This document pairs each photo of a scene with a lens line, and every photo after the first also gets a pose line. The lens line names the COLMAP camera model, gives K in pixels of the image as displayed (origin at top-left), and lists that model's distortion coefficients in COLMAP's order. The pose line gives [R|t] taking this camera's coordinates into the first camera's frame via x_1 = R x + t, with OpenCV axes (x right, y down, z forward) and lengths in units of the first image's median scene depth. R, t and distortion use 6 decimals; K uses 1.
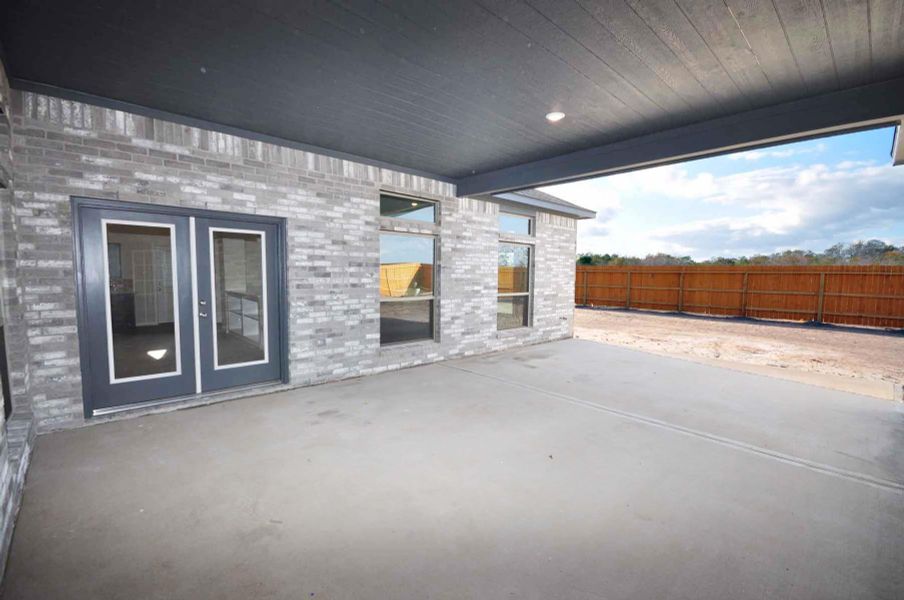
lens RADIAL K [[401.3, 0, 450.1], [0, 401.3, 303.8], [0, 0, 1]] dist [0.000428, -0.001070]
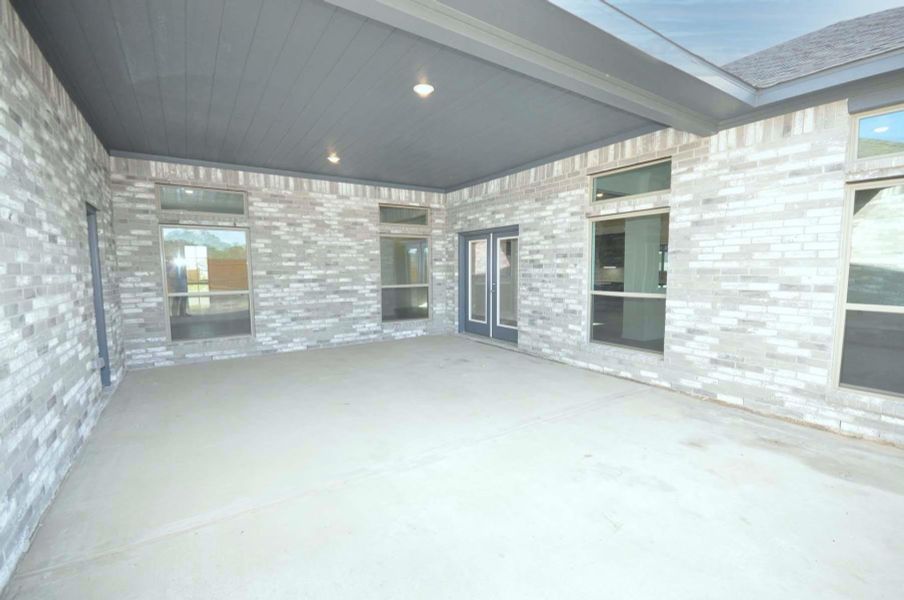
lens RADIAL K [[401.3, 0, 450.3], [0, 401.3, 300.8], [0, 0, 1]] dist [0.000428, -0.001070]
pose [[-0.171232, 0.073822, -0.982461, 0.864929], [-0.064513, 0.994209, 0.085948, -0.052265], [0.983116, 0.078098, -0.165478, 0.898146]]
